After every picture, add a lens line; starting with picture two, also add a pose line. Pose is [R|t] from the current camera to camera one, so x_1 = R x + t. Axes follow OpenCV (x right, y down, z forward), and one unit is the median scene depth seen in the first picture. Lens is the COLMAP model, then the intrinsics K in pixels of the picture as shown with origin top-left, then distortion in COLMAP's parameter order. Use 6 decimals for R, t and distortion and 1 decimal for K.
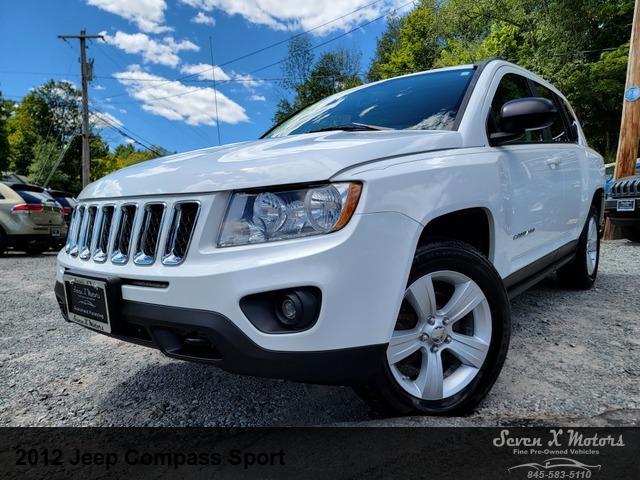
lens RADIAL K [[455.0, 0, 326.5], [0, 455.0, 243.8], [0, 0, 1]] dist [0.087040, -0.080307]
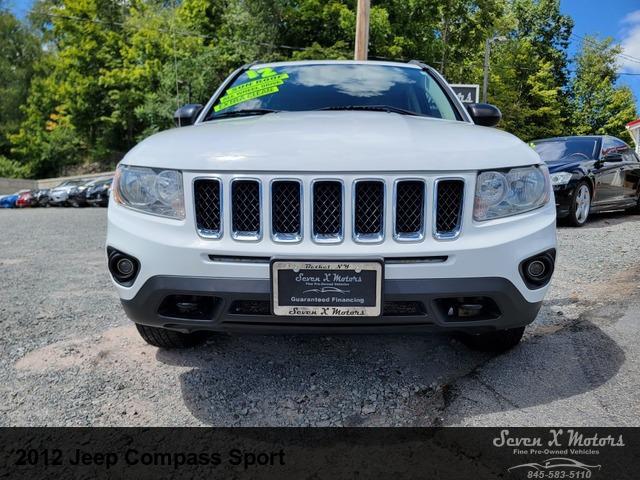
lens RADIAL K [[455.0, 0, 336.3], [0, 455.0, 247.2], [0, 0, 1]] dist [0.087040, -0.080307]
pose [[0.780953, -0.069480, 0.620714, -0.701472], [0.031615, 0.996917, 0.071814, -0.011910], [-0.623789, -0.036460, 0.780742, 0.202849]]
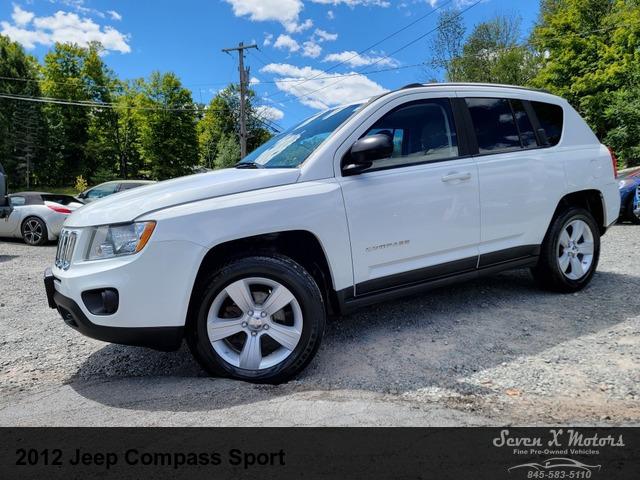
lens RADIAL K [[455.0, 0, 321.4], [0, 455.0, 236.6], [0, 0, 1]] dist [0.087040, -0.080307]
pose [[0.940181, 0.012351, -0.340453, 0.668182], [-0.004639, 0.999714, 0.023455, -0.071935], [0.340645, -0.020473, 0.939969, -0.165198]]
